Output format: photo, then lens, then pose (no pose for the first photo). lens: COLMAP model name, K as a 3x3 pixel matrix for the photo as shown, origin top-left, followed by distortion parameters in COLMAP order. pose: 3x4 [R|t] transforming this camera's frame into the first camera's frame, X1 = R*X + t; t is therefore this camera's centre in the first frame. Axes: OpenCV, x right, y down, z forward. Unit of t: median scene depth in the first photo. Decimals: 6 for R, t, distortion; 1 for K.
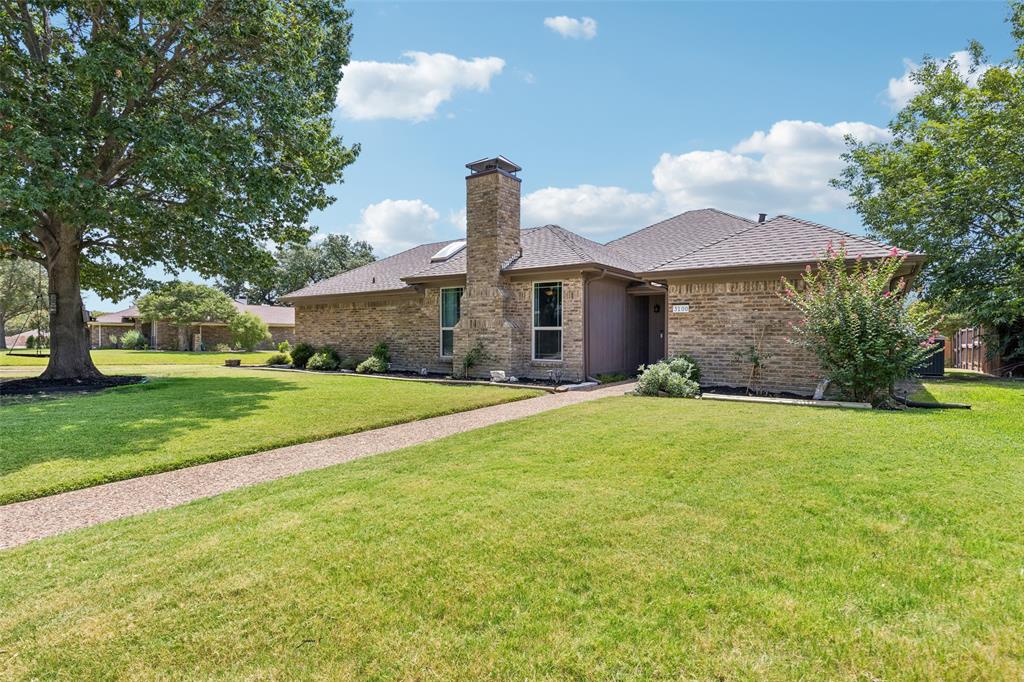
lens RADIAL K [[532.0, 0, 509.3], [0, 532.0, 338.1], [0, 0, 1]] dist [-0.005620, -0.000183]
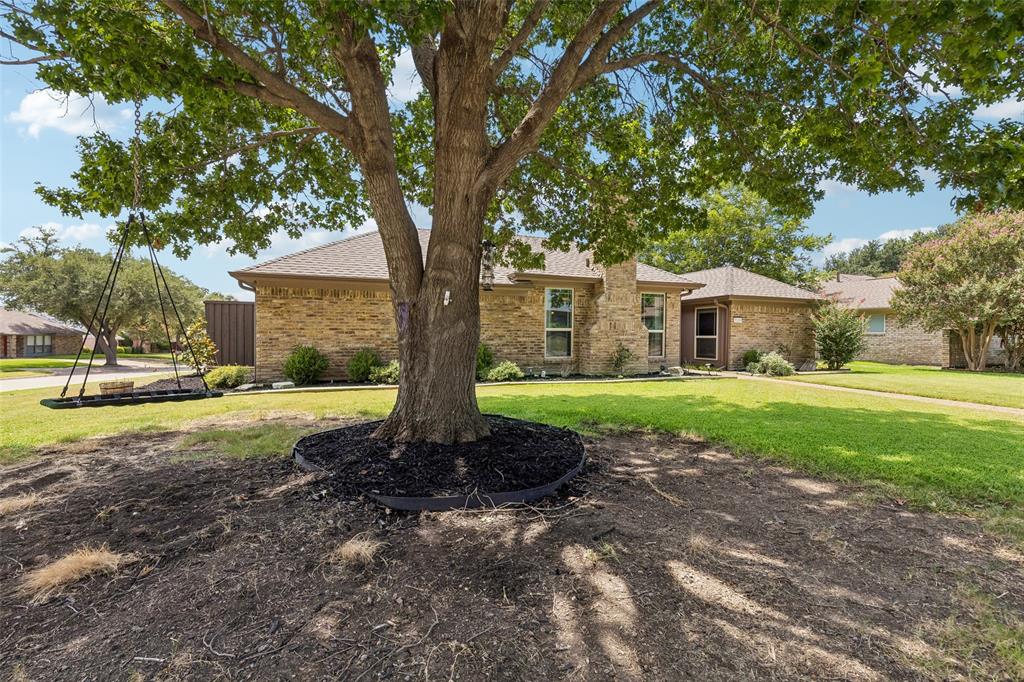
lens RADIAL K [[471.6, 0, 515.1], [0, 471.6, 338.9], [0, 0, 1]] dist [0.010051, -0.000355]
pose [[0.561457, -0.004070, 0.827496, -0.996041], [-0.002393, 0.999976, 0.006542, -0.006353], [-0.827502, -0.005653, 0.561434, 0.636481]]
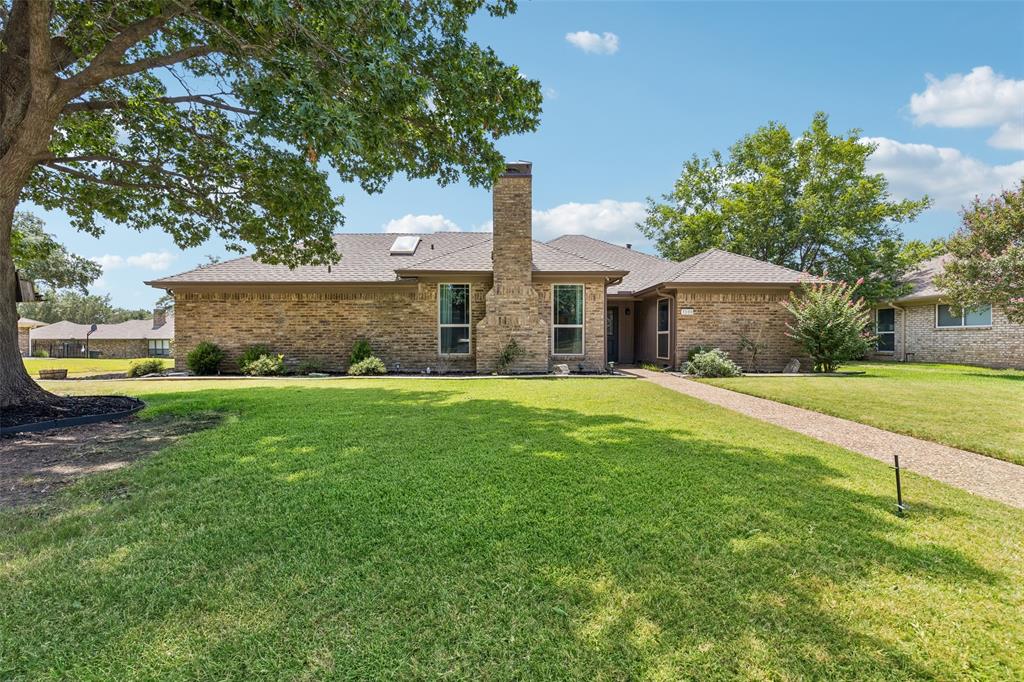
lens RADIAL K [[471.6, 0, 509.9], [0, 471.6, 342.5], [0, 0, 1]] dist [0.010051, -0.000355]
pose [[0.801944, -0.007945, 0.597347, -0.610471], [0.005161, 0.999966, 0.006372, 0.009170], [-0.597377, -0.002027, 0.801958, 0.269857]]
